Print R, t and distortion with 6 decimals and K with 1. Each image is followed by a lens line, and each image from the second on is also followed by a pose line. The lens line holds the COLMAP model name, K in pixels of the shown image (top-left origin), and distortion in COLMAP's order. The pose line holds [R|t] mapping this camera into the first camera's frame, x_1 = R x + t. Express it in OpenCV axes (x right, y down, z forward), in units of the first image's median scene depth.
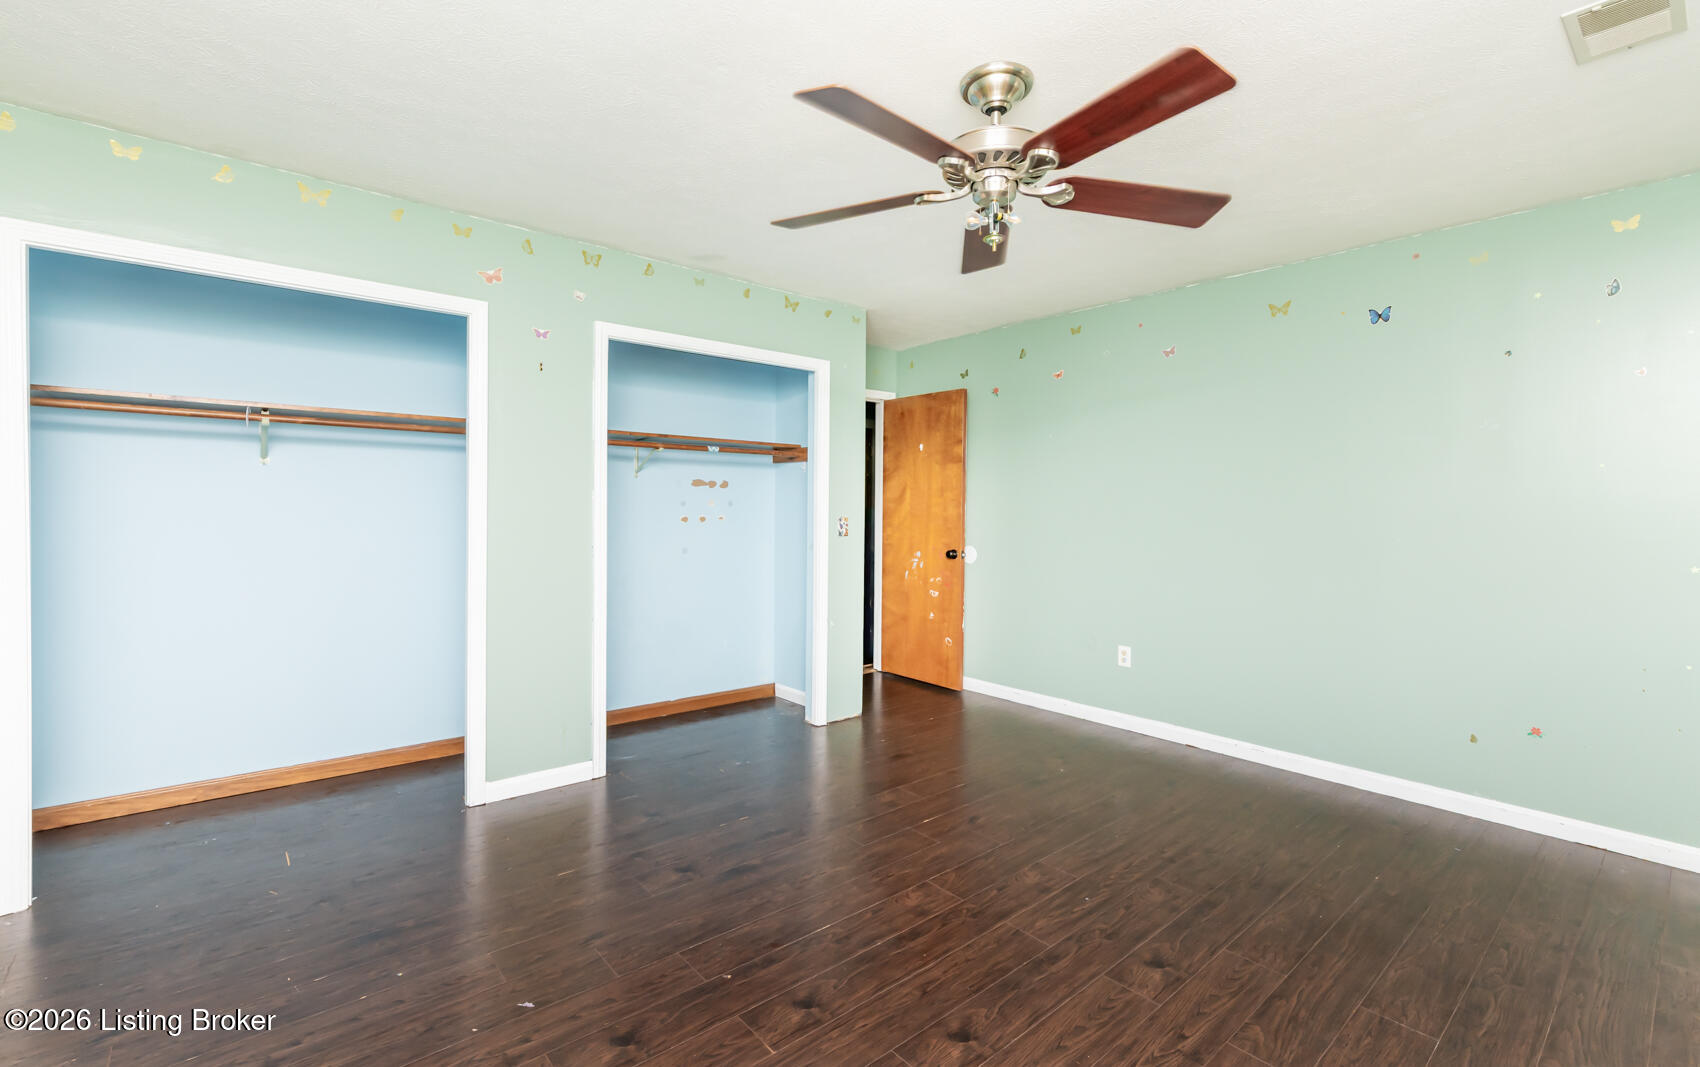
lens RADIAL K [[741.3, 0, 847.3], [0, 741.3, 520.7], [0, 0, 1]] dist [0.000085, -0.000519]
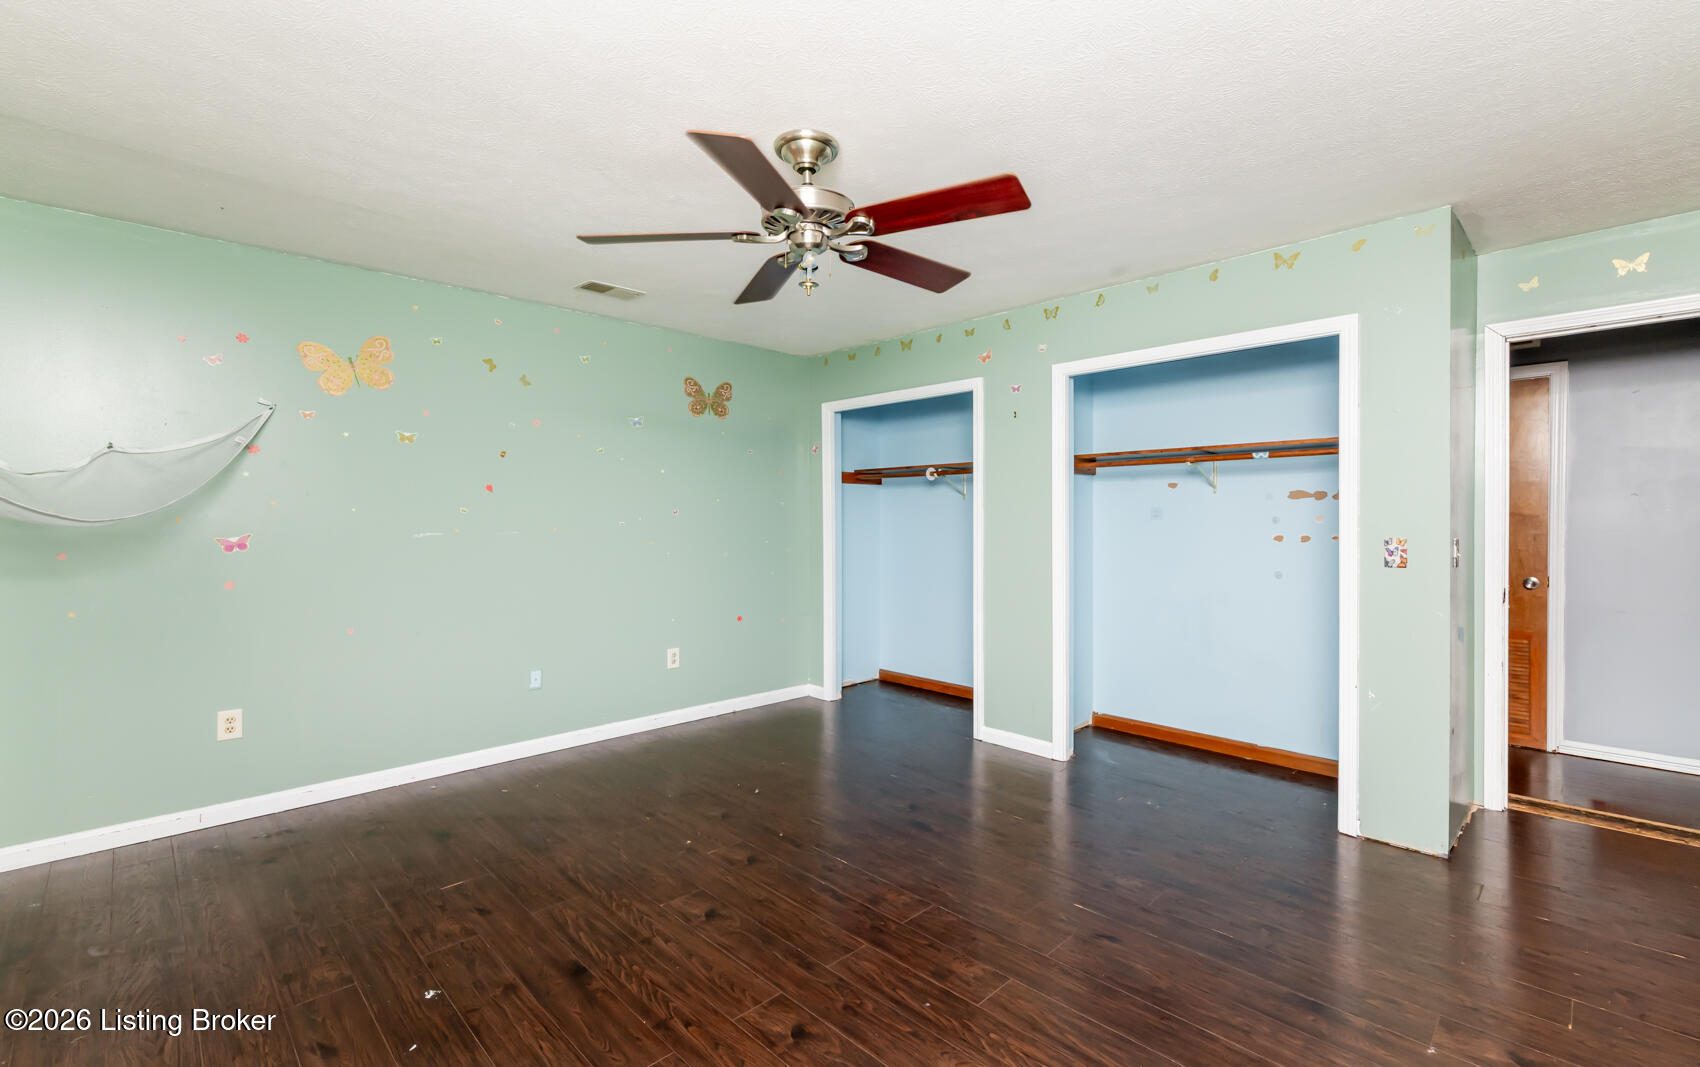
lens RADIAL K [[741.8, 0, 848.1], [0, 741.8, 526.4], [0, 0, 1]] dist [-0.001278, 0.000107]
pose [[0.069539, -0.000276, -0.997579, 1.123999], [-0.016007, 0.999871, -0.001392, -0.012725], [0.997451, 0.016065, 0.069526, 0.842574]]
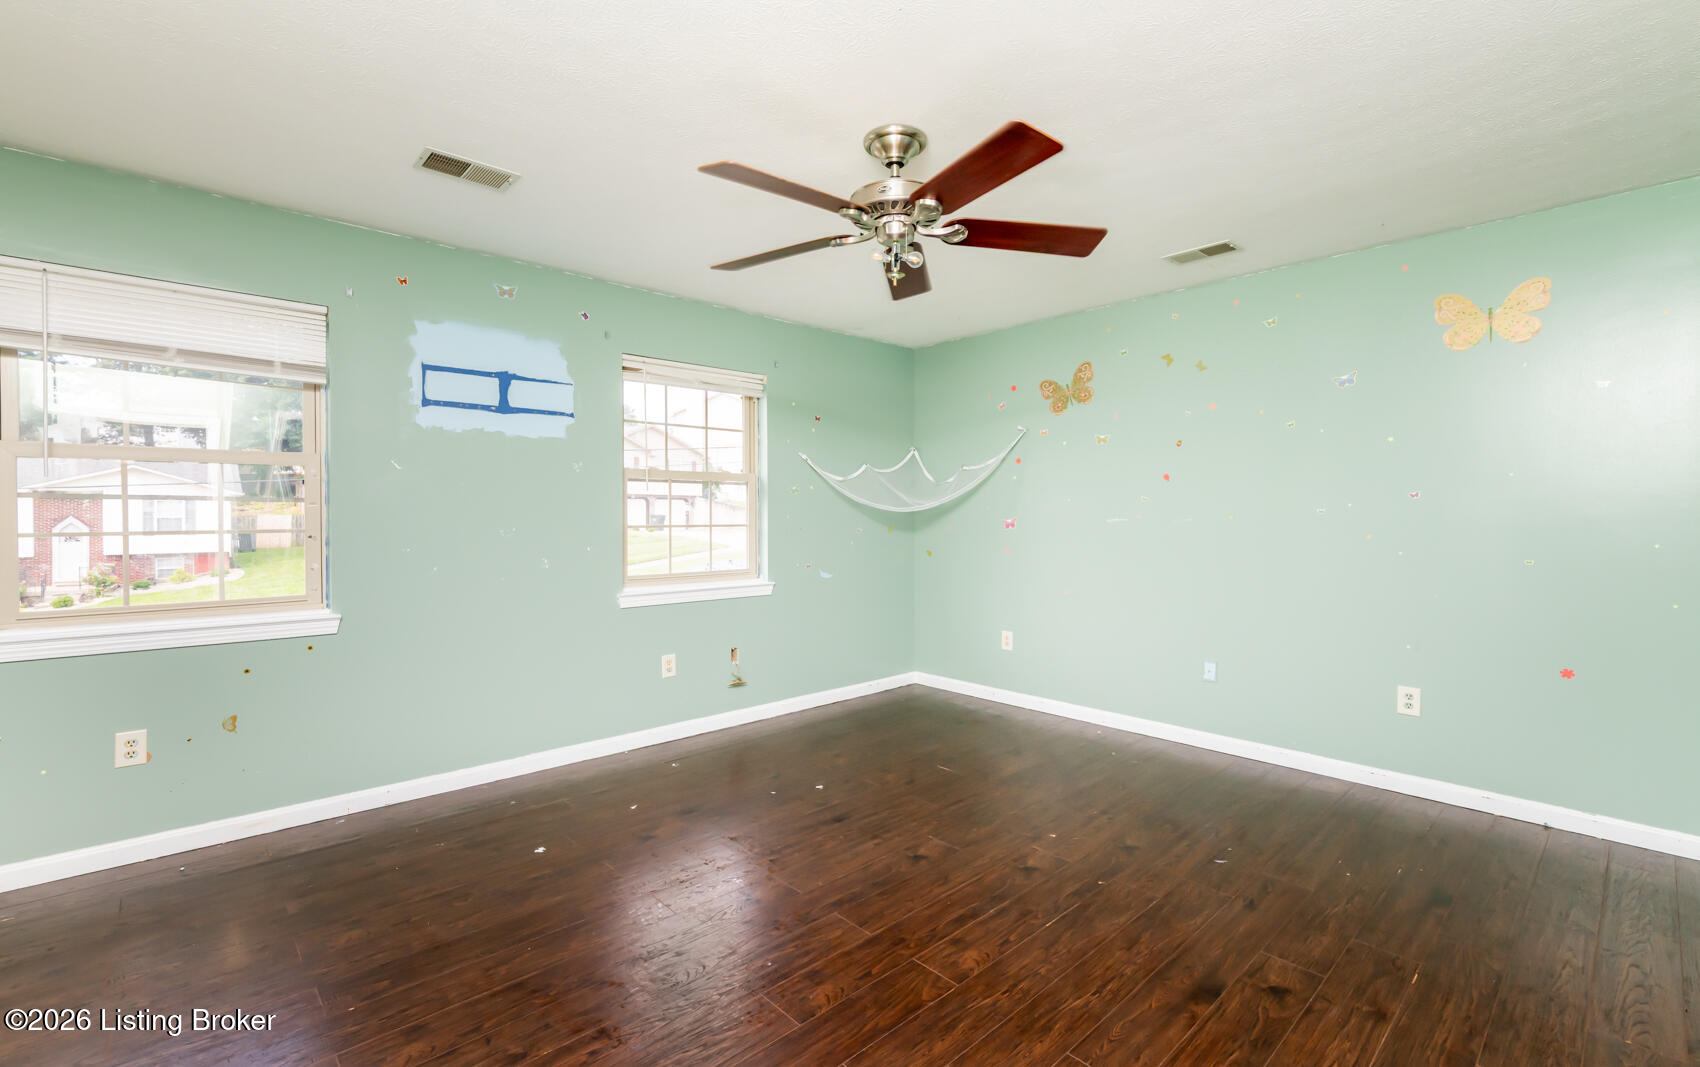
lens RADIAL K [[741.3, 0, 847.3], [0, 741.3, 520.7], [0, 0, 1]] dist [0.000085, -0.000519]
pose [[-0.999093, -0.007328, -0.041951, 0.271516], [-0.008531, 0.999555, 0.028570, -0.028126], [0.041723, 0.028902, -0.998711, 1.835930]]
